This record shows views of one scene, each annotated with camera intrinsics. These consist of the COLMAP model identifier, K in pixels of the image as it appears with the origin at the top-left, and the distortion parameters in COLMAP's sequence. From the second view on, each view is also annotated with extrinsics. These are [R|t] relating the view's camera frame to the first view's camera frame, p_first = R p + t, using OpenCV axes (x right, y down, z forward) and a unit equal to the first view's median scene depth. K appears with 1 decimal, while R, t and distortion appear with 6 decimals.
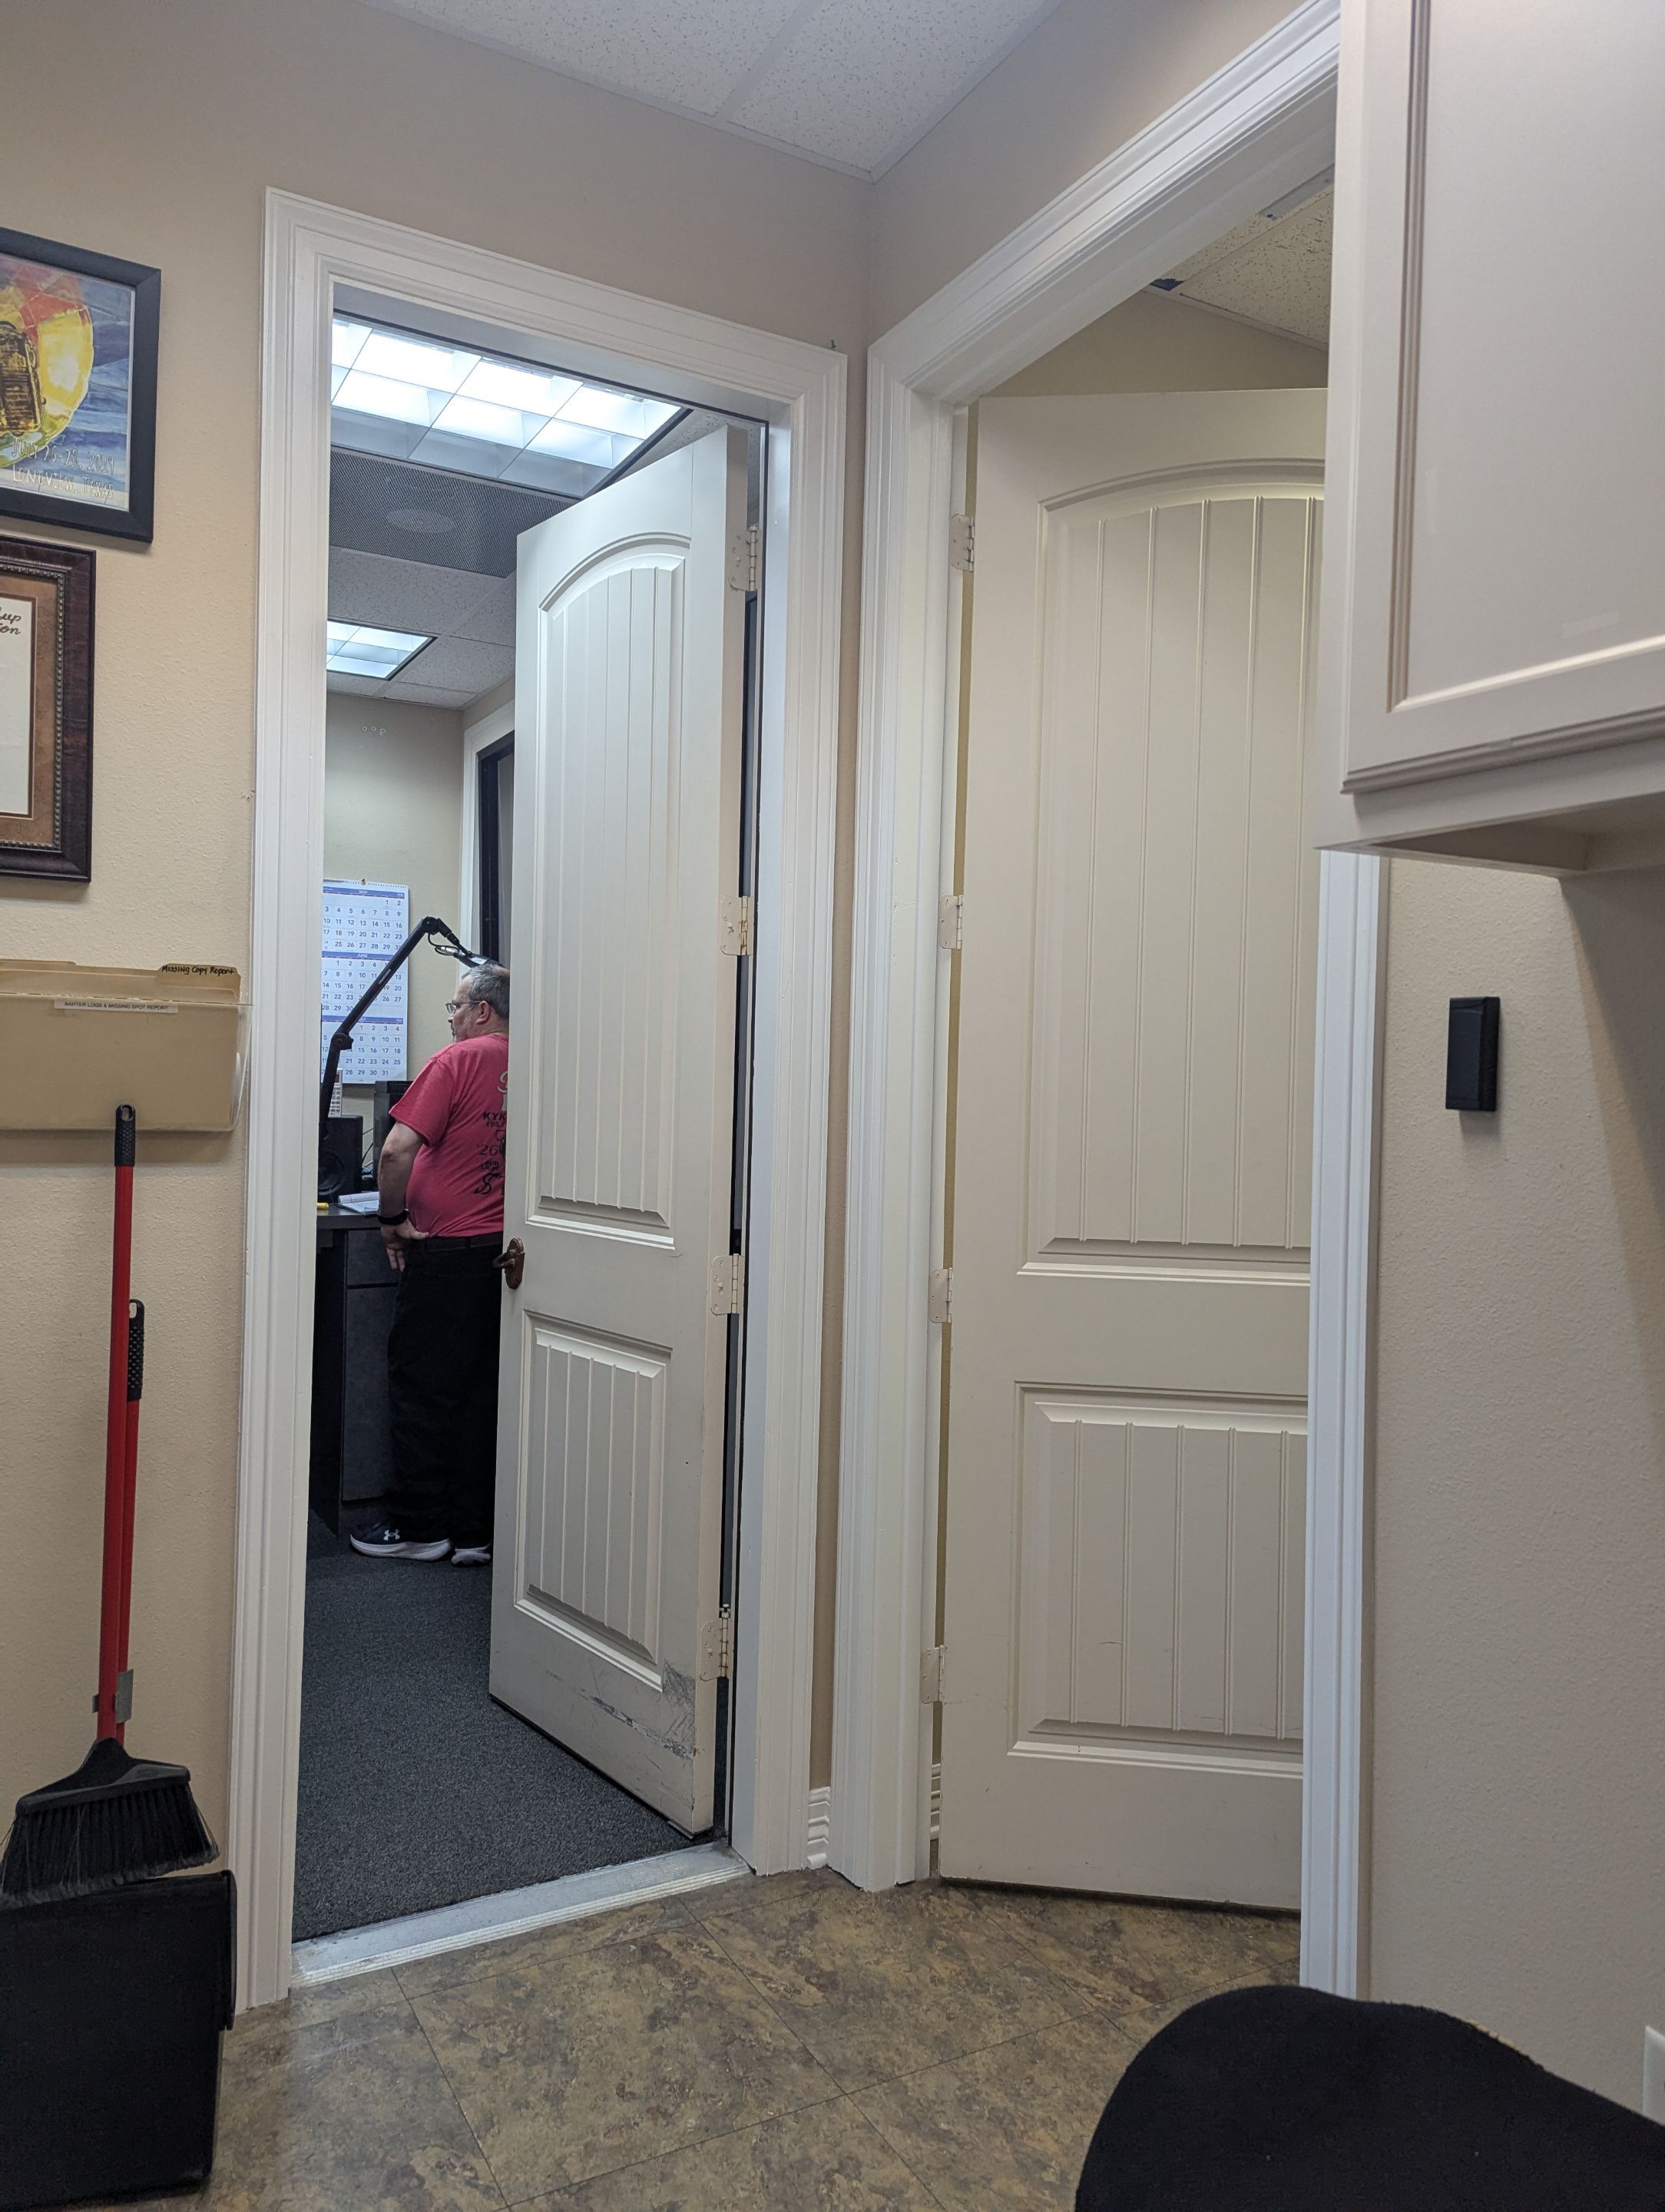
lens RADIAL K [[1587.1, 0, 812.4], [0, 1587.1, 1065.5], [0, 0, 1]] dist [0.057722, -0.033902]
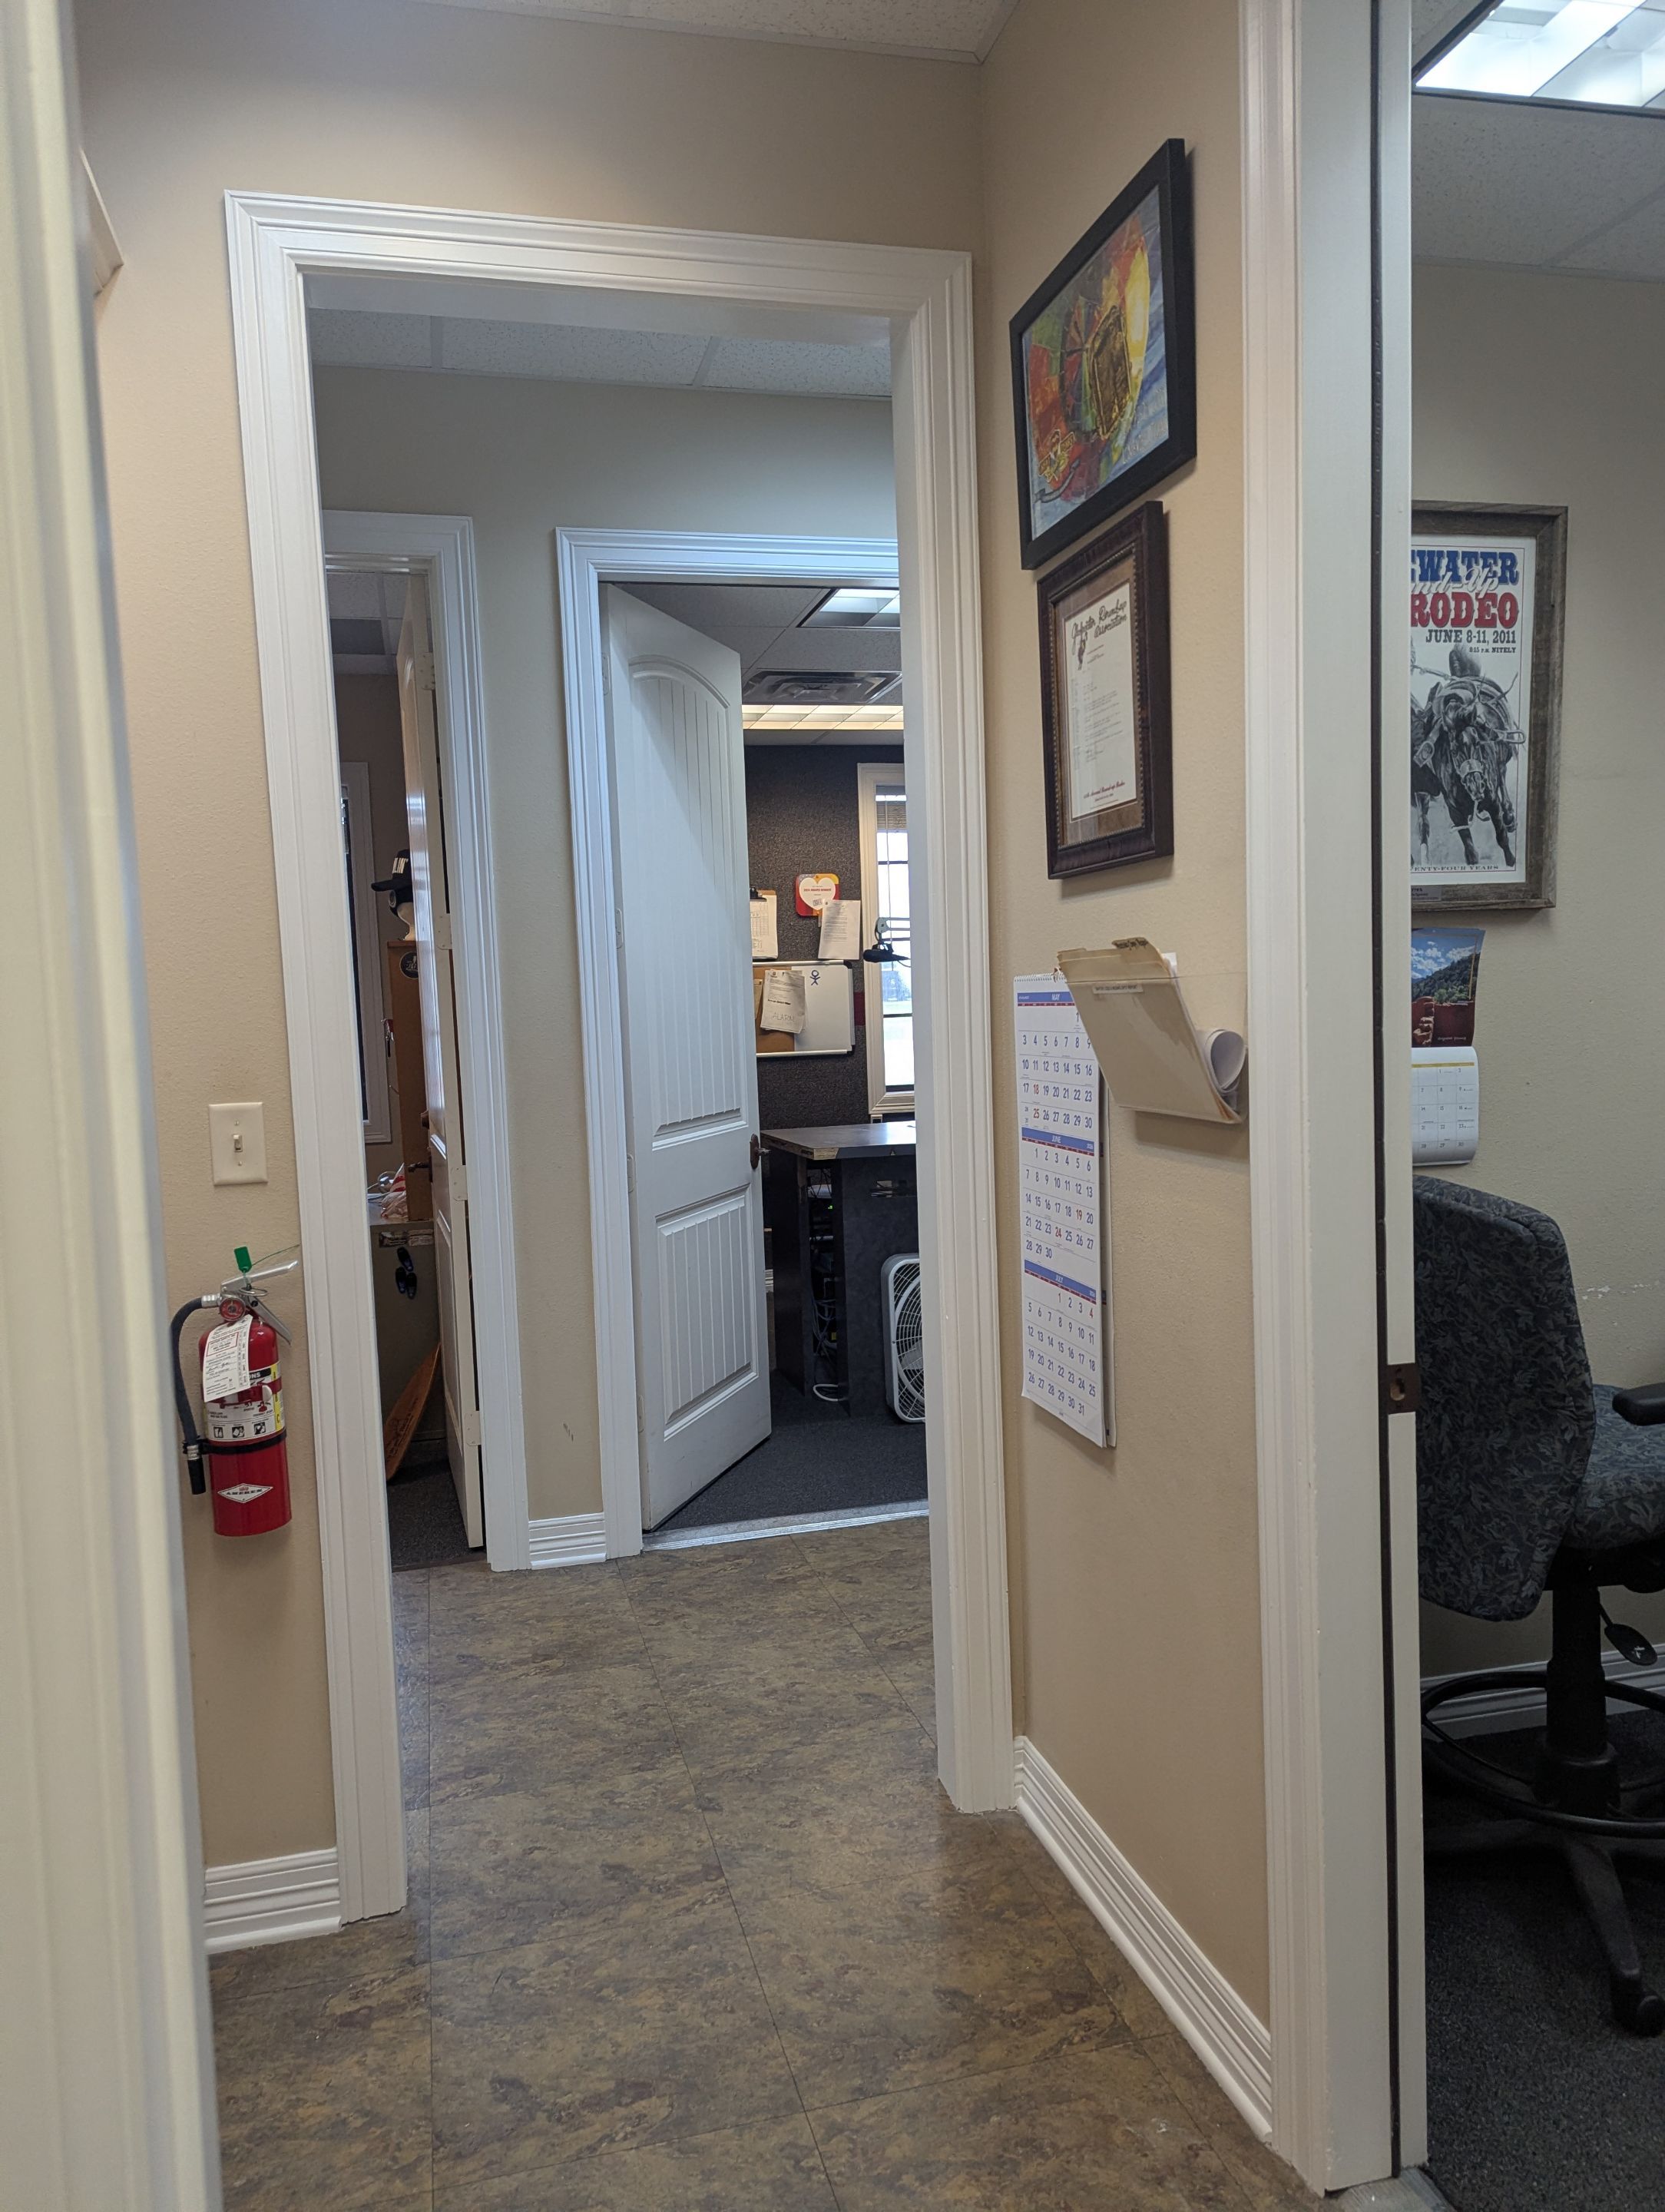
lens RADIAL K [[1587.1, 0, 837.9], [0, 1587.1, 1114.6], [0, 0, 1]] dist [0.057722, -0.033902]
pose [[-0.249151, 0.051419, -0.967099, 0.490807], [0.027298, 0.998566, 0.046059, -0.008033], [0.968080, -0.014924, -0.250198, 0.960617]]
